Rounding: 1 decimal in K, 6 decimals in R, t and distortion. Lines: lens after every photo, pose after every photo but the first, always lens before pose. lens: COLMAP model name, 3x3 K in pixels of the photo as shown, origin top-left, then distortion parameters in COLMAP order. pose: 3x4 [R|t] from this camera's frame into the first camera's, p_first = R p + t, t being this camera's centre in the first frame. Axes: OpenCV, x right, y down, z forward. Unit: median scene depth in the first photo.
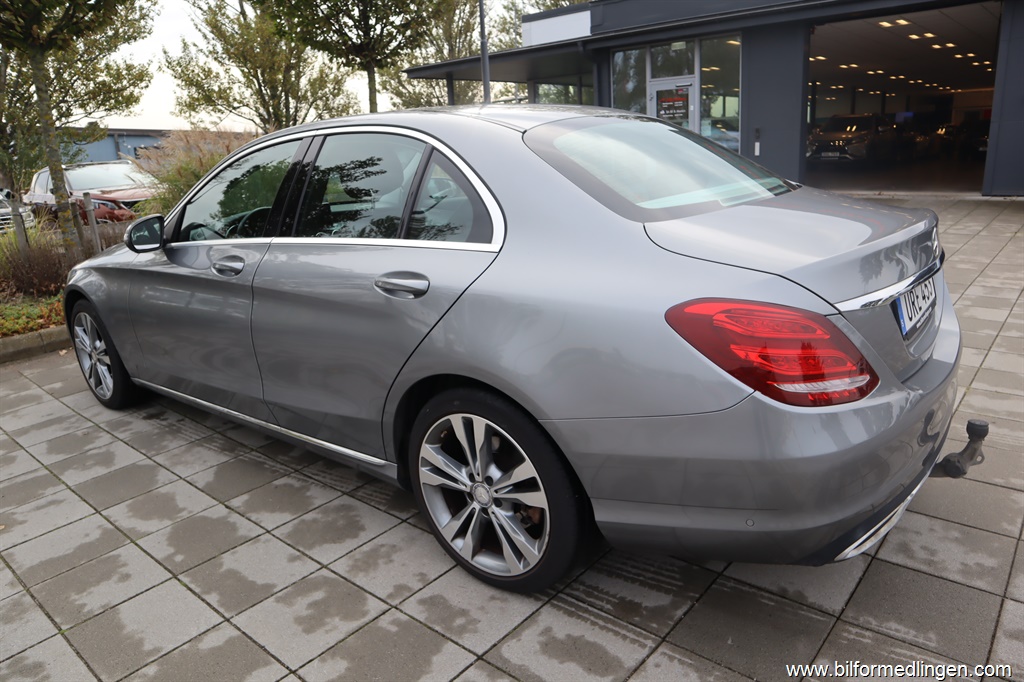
lens RADIAL K [[708.0, 0, 511.0], [0, 708.0, 351.7], [0, 0, 1]] dist [-0.126468, 0.079289]
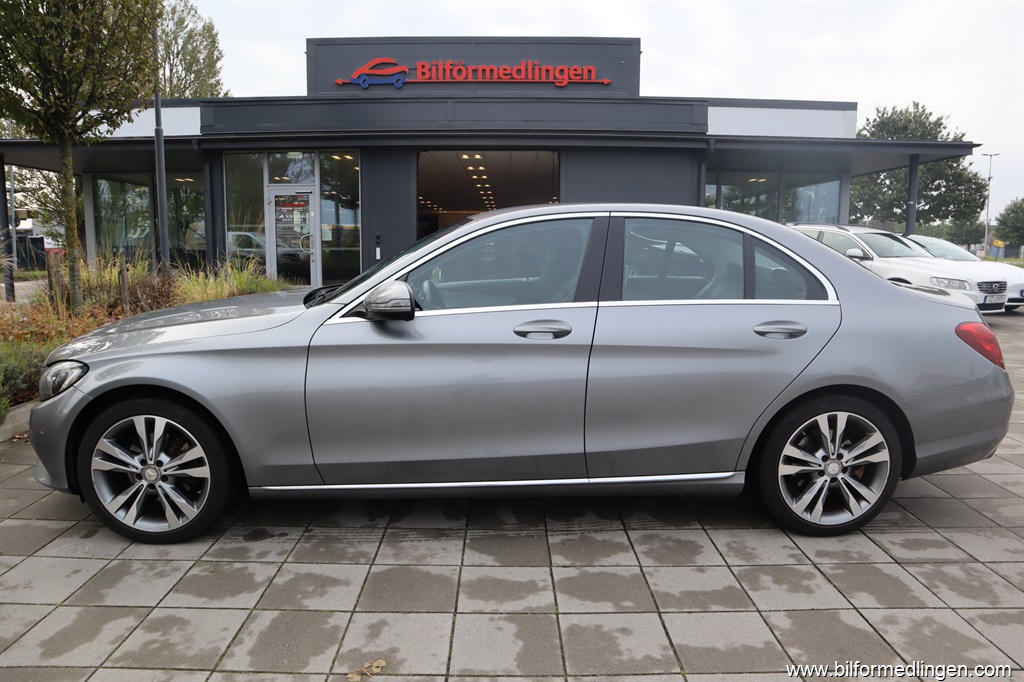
lens RADIAL K [[708.0, 0, 511.0], [0, 708.0, 351.7], [0, 0, 1]] dist [-0.126468, 0.079289]
pose [[0.750783, -0.043771, 0.659097, -1.118004], [0.142550, 0.985027, -0.096963, 0.004666], [-0.644984, 0.166753, 0.745781, 0.239208]]
